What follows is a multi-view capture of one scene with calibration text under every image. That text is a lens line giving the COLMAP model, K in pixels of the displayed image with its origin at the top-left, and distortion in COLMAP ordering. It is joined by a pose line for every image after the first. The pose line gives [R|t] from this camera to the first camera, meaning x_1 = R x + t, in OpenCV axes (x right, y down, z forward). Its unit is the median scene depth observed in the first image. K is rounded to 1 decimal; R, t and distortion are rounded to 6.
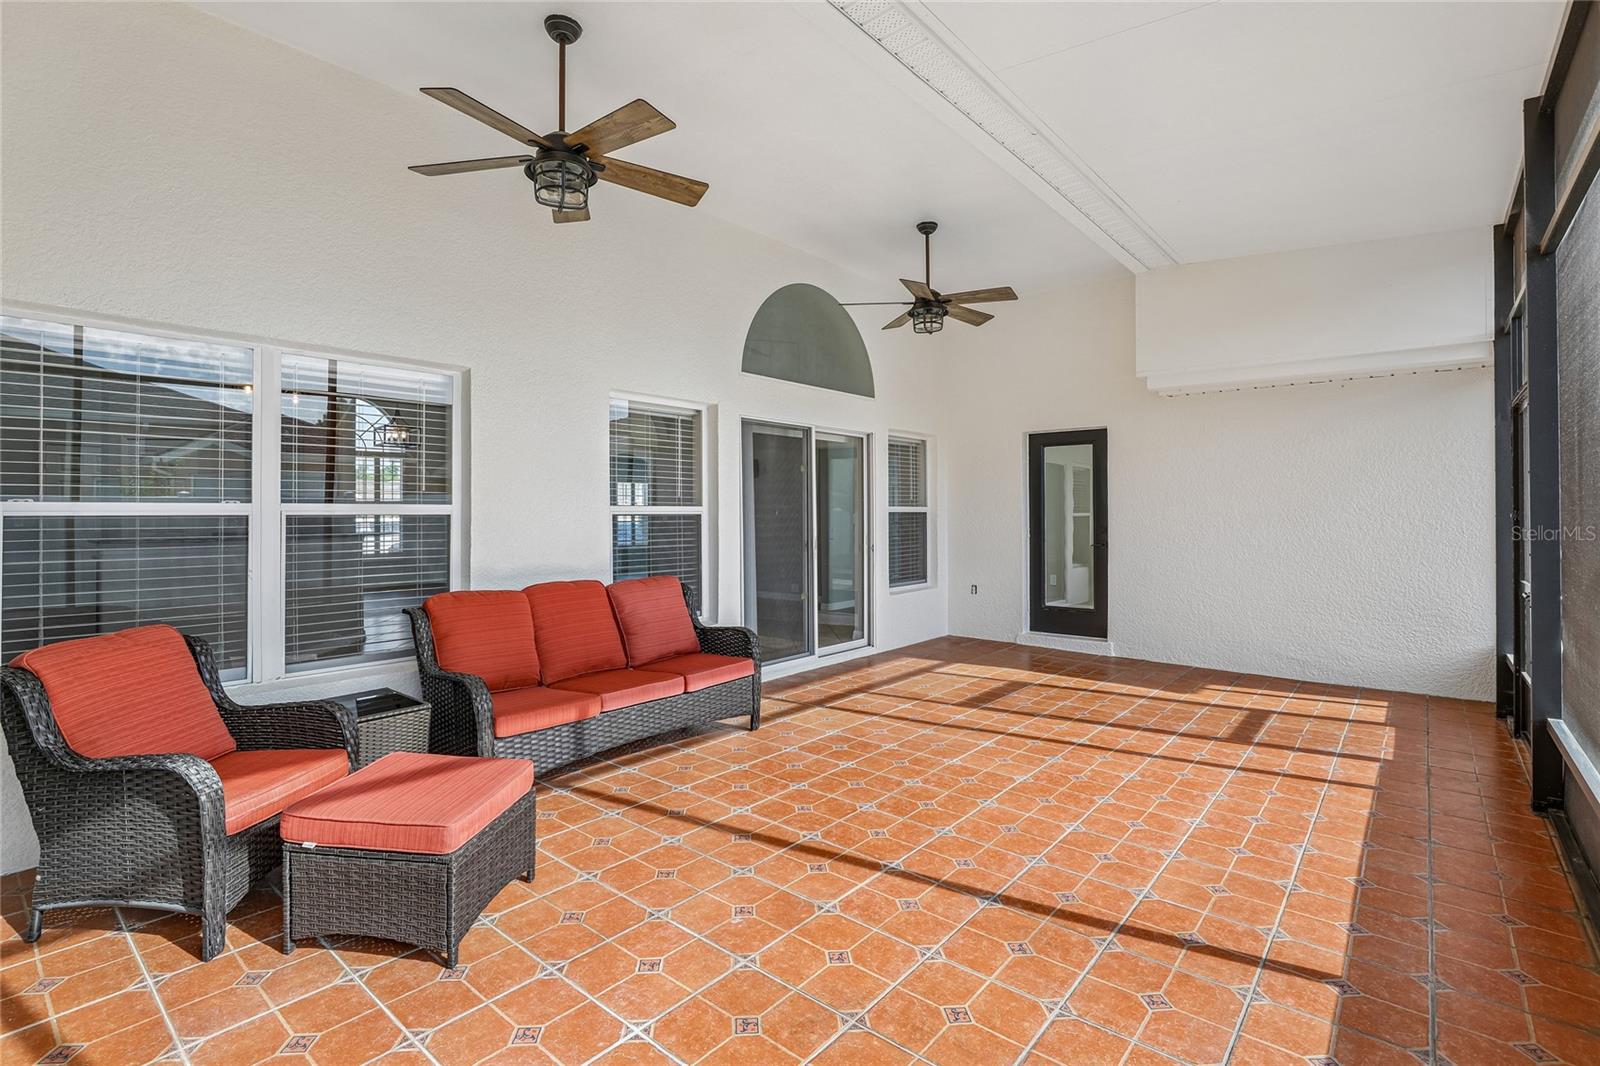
lens RADIAL K [[750.3, 0, 805.5], [0, 750.3, 515.2], [0, 0, 1]] dist [-0.032190, 0.010527]
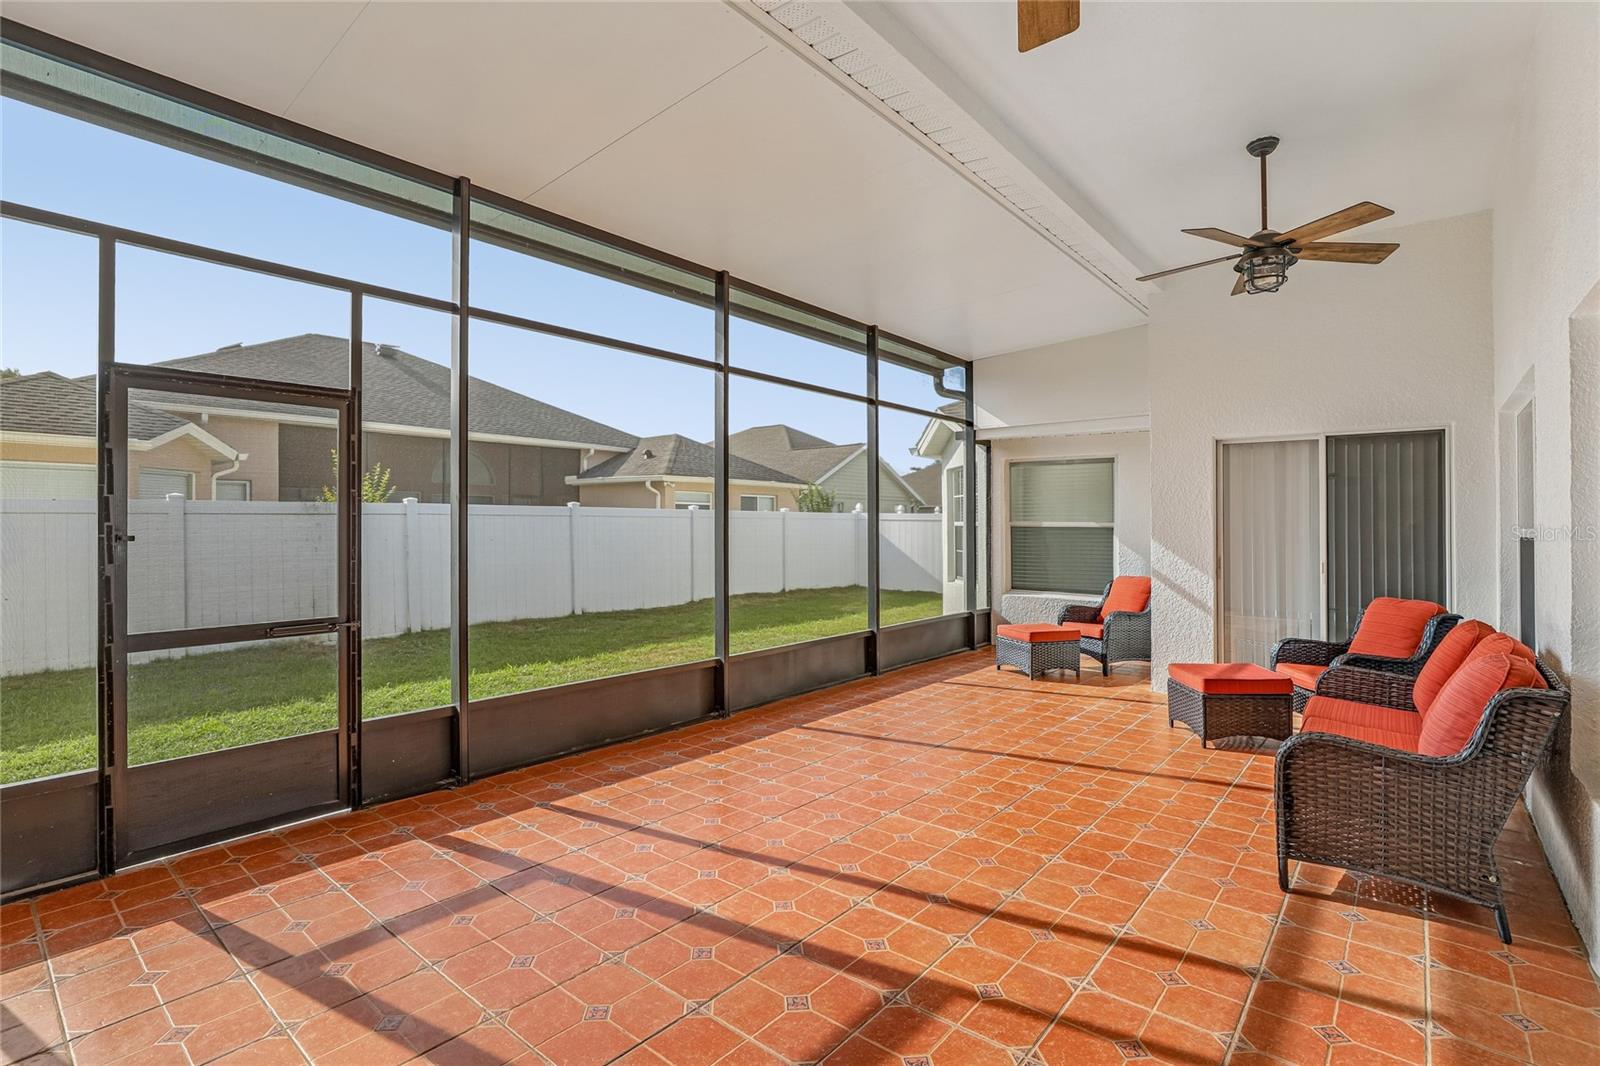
lens RADIAL K [[750.3, 0, 791.4], [0, 750.3, 542.3], [0, 0, 1]] dist [-0.032190, 0.010527]
pose [[-0.999882, -0.005243, 0.014474, 0.415211], [-0.004853, 0.999628, 0.026857, -0.020065], [-0.014609, 0.026783, -0.999534, 1.987805]]
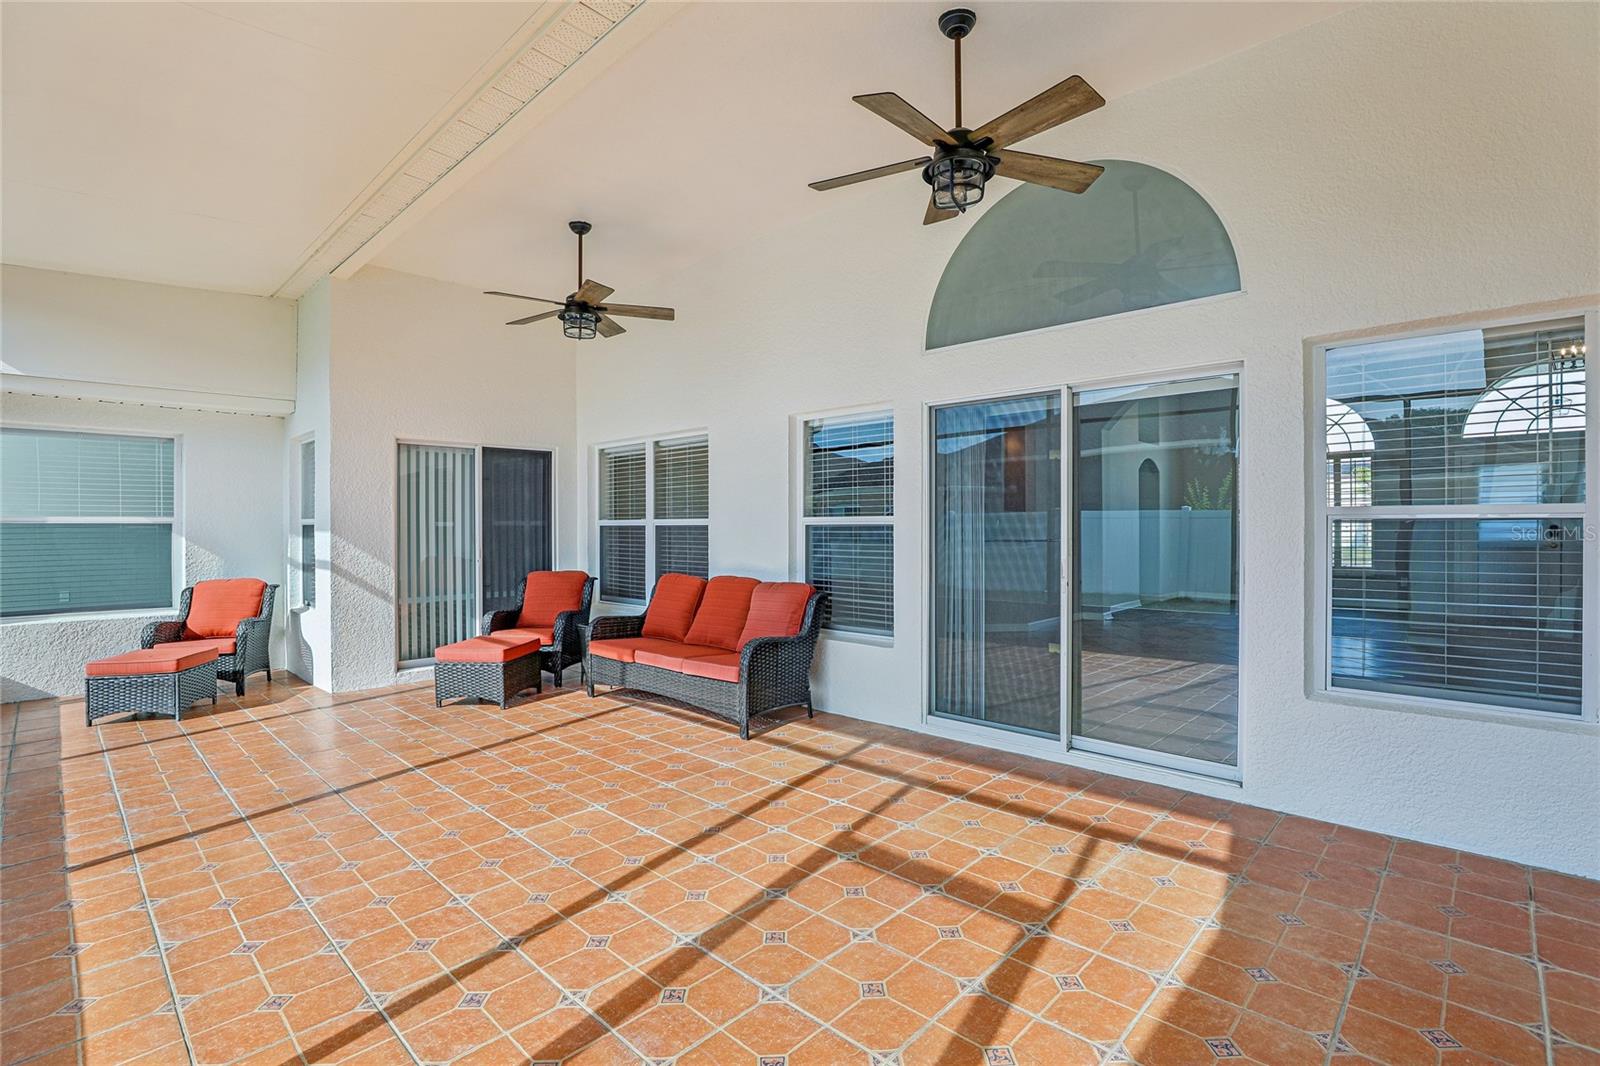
lens RADIAL K [[750.3, 0, 796.1], [0, 750.3, 525.1], [0, 0, 1]] dist [-0.032190, 0.010527]
pose [[-0.077624, -0.001964, -0.996981, 1.141861], [0.002681, 0.999994, -0.002179, 0.002642], [0.996979, -0.002842, -0.077618, 1.414293]]
